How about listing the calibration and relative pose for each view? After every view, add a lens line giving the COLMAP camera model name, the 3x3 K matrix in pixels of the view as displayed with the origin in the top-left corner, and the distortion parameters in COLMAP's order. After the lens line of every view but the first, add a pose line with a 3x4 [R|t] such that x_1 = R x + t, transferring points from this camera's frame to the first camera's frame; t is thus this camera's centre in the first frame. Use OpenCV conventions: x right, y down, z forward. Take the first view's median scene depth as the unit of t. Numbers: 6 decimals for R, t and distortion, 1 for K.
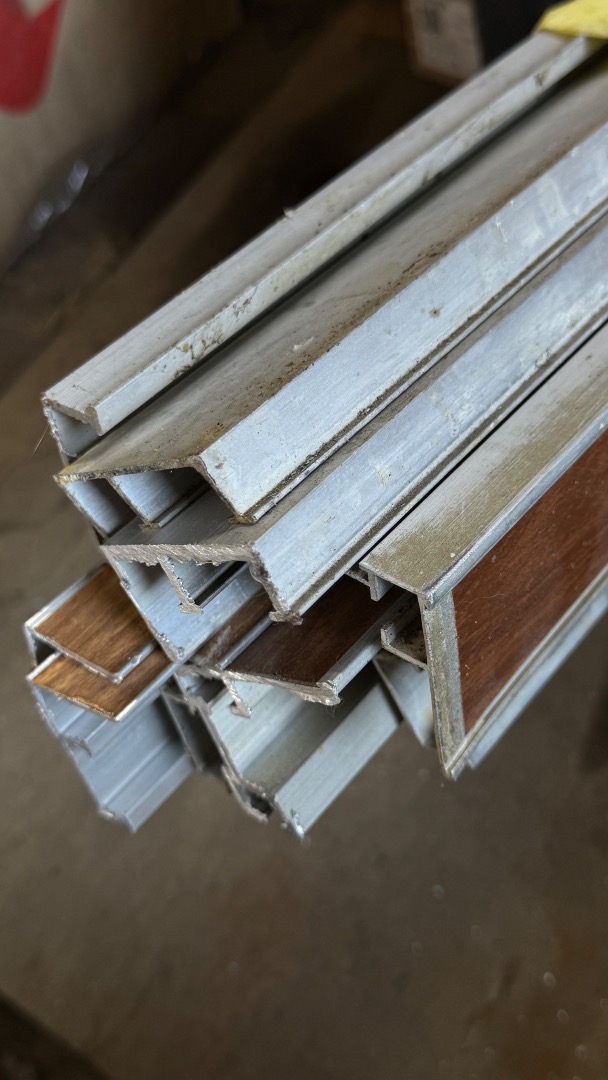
lens RADIAL K [[1258.5, 0, 304.0], [0, 1258.5, 540.0], [0, 0, 1]] dist [0.179792, -0.557418]
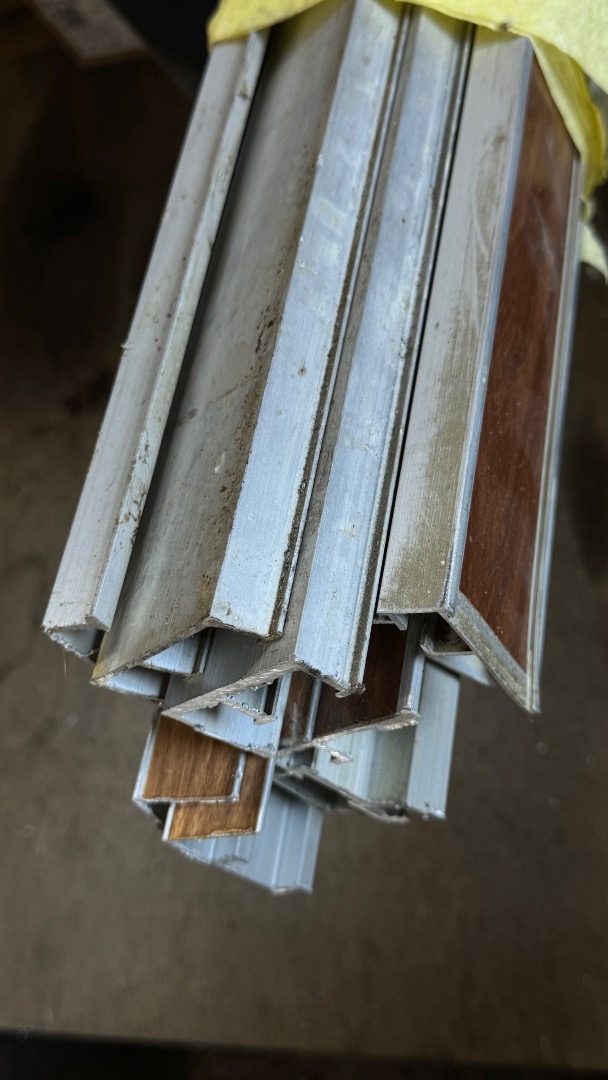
lens RADIAL K [[1258.5, 0, 304.0], [0, 1258.5, 540.0], [0, 0, 1]] dist [0.179792, -0.557418]
pose [[0.839533, -0.542192, 0.034810, -0.013304], [0.537743, 0.838374, 0.089229, -0.152241], [-0.077563, -0.056192, 0.995403, -0.101565]]
